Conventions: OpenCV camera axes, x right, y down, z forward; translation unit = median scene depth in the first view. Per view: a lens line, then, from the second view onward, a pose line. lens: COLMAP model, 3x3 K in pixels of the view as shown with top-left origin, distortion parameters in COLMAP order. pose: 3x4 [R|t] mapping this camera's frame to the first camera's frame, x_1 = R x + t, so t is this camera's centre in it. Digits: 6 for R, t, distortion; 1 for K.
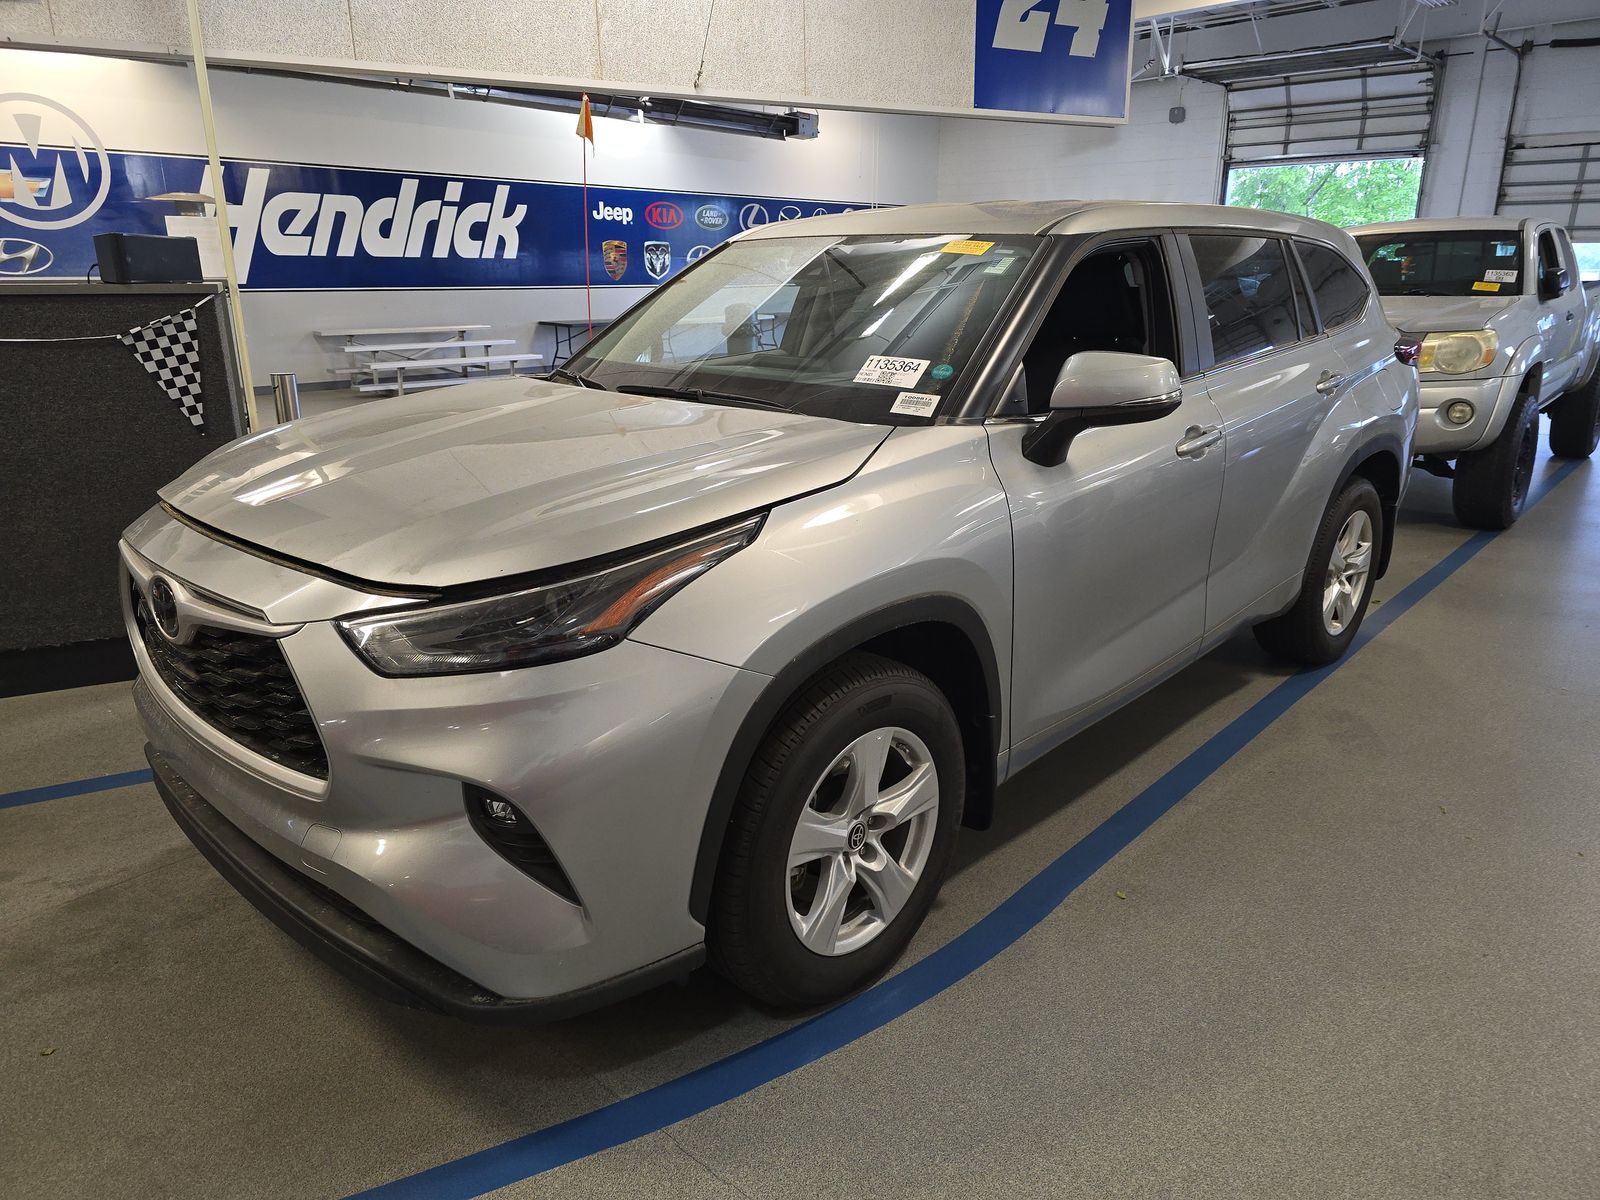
lens RADIAL K [[1154.2, 0, 800.0], [0, 1154.2, 600.0], [0, 0, 1]] dist [0.010913, 0.002129]
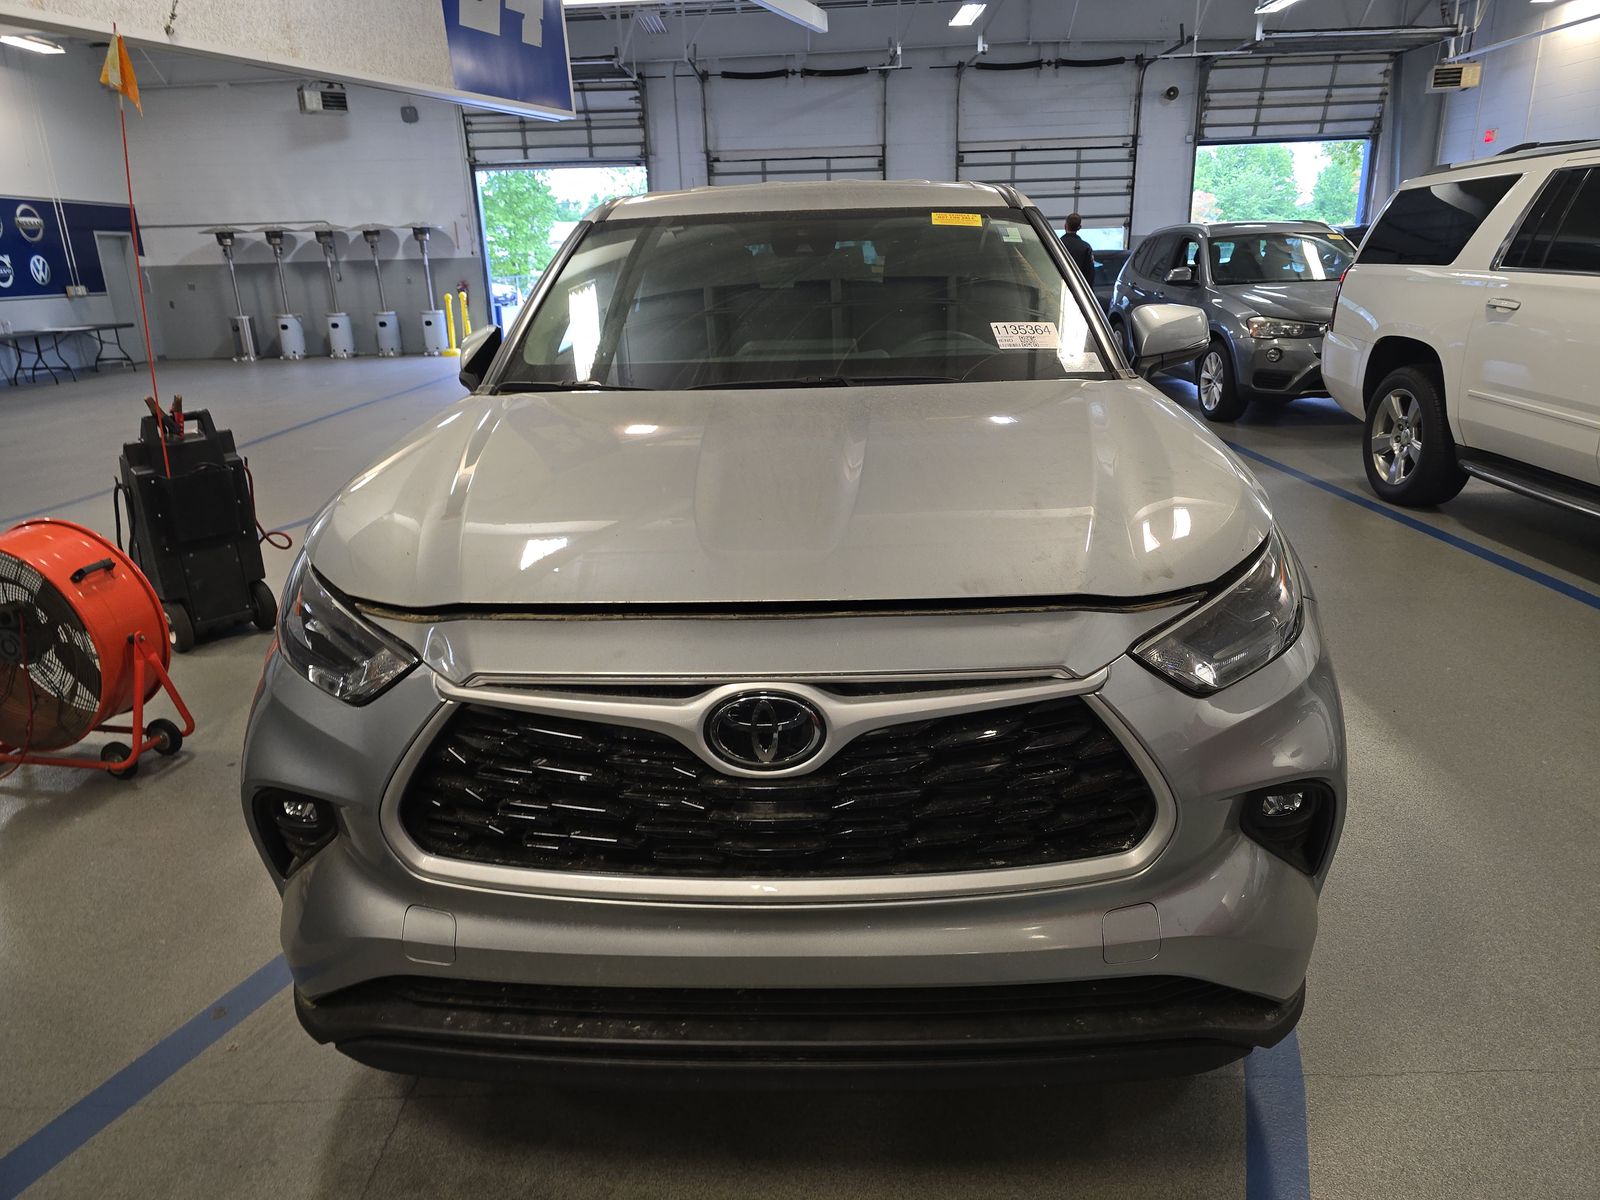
lens RADIAL K [[1121.6, 0, 800.0], [0, 1121.6, 600.0], [0, 0, 1]] dist [0.036191, 0.002005]
pose [[0.780326, -0.199453, 0.592714, -0.090600], [0.197245, 0.977895, 0.069391, -0.010601], [-0.593452, 0.062762, 0.802419, 0.044048]]
